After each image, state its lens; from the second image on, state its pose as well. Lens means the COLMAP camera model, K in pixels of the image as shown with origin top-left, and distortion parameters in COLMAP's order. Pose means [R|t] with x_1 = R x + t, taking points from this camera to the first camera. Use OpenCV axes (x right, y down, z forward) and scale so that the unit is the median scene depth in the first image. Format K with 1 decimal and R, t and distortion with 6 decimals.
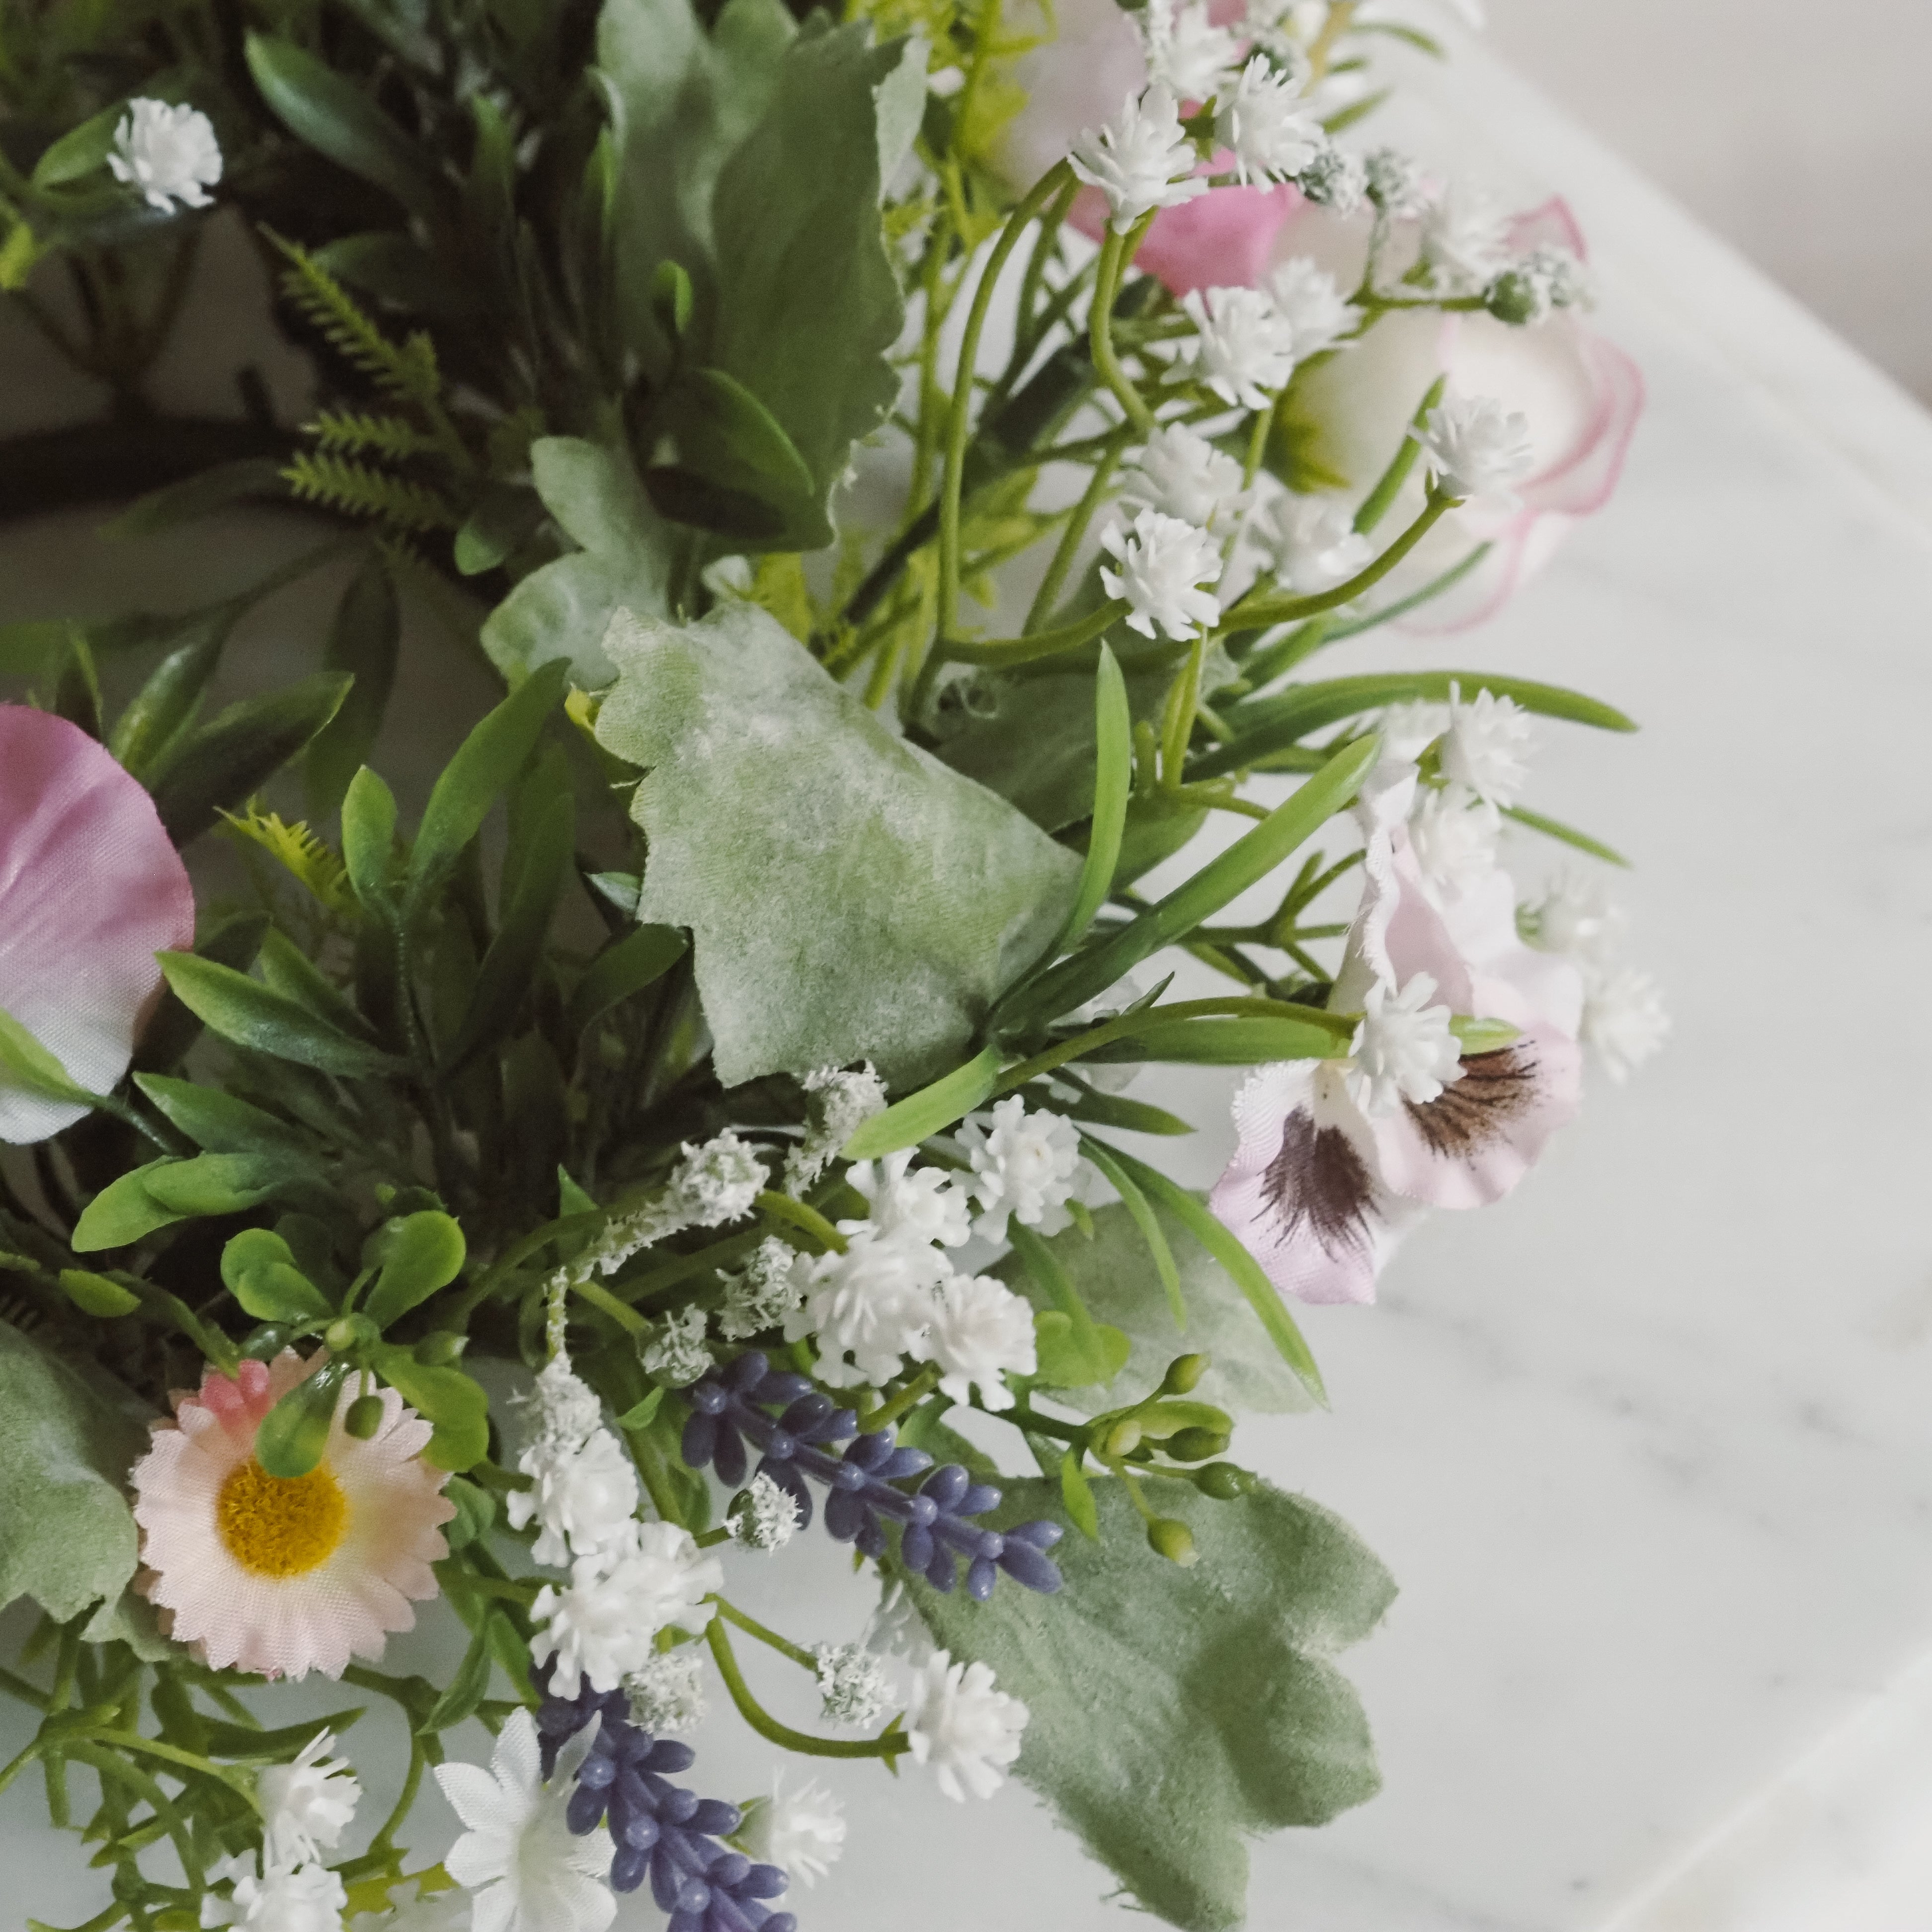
lens RADIAL K [[7587.4, 0, 949.4], [0, 7587.4, 959.2], [0, 0, 1]] dist [0.341378, 0.000000]
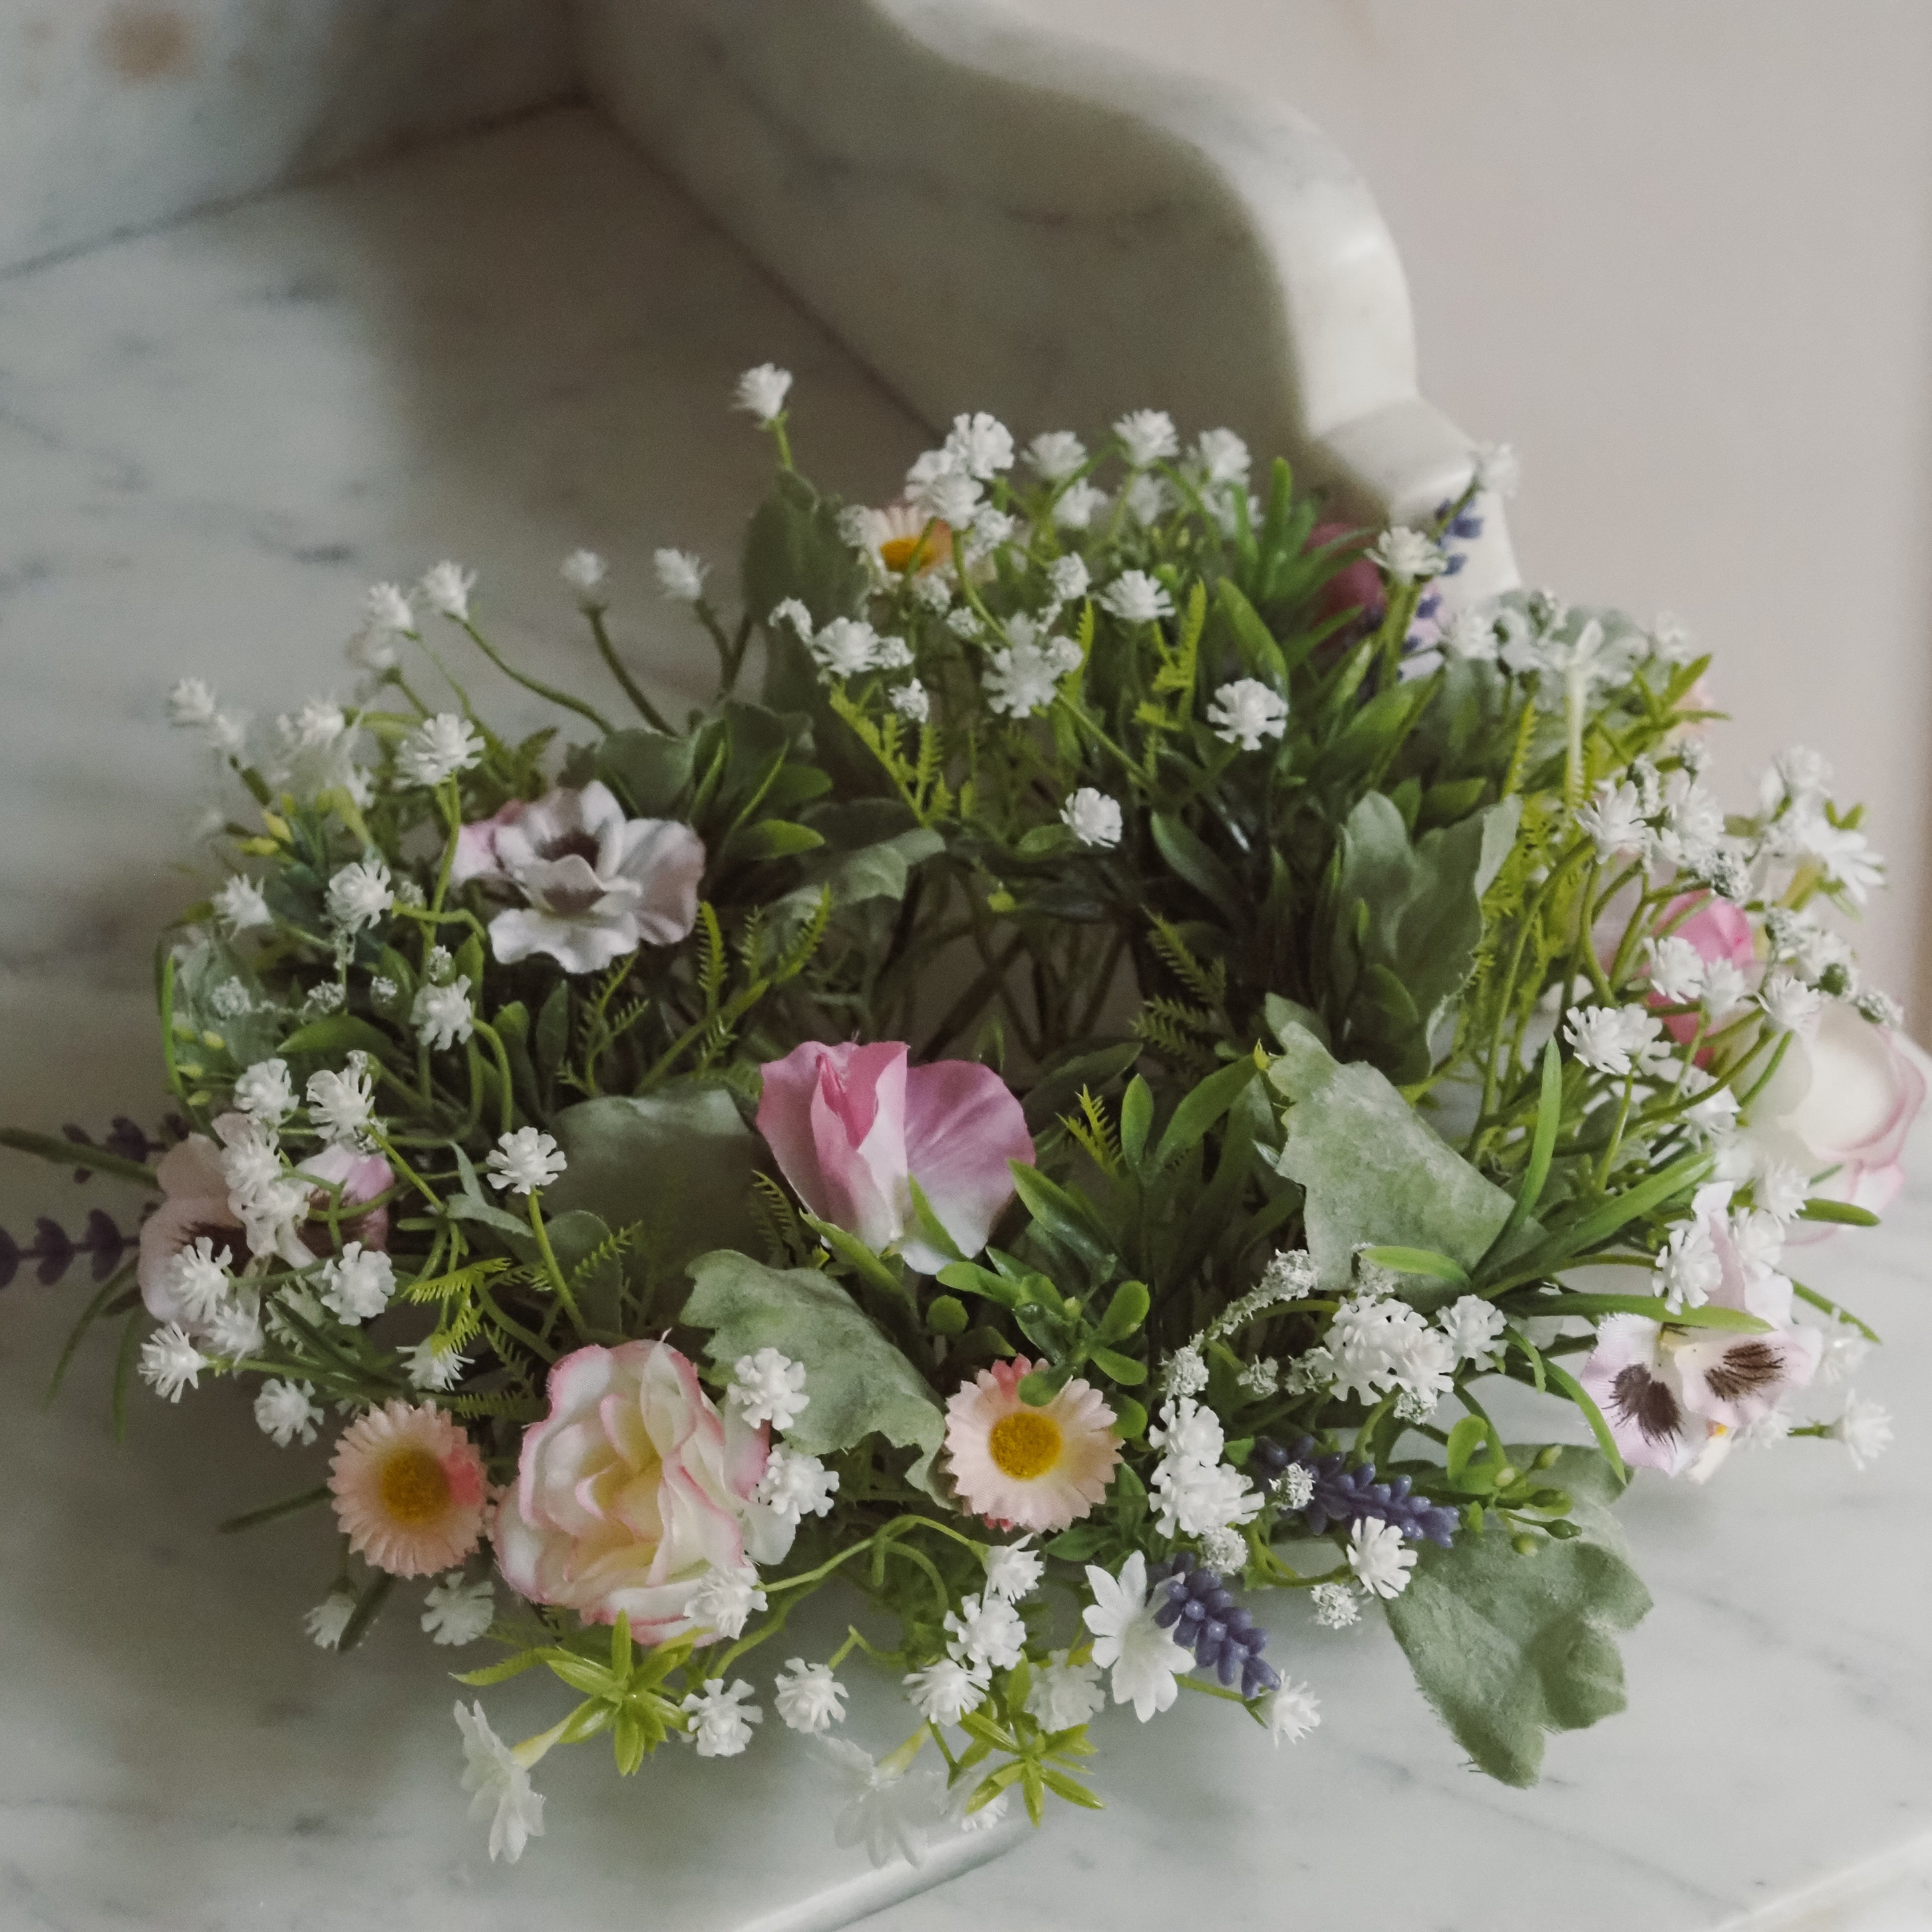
lens RADIAL K [[7587.4, 0, 962.7], [0, 7587.4, 970.1], [0, 0, 1]] dist [0.341378, 0.000000]
pose [[0.978912, 0.117249, -0.167286, 0.176560], [-0.167681, 0.928912, -0.330160, 0.542108], [0.116683, 0.351249, 0.928983, -0.669820]]
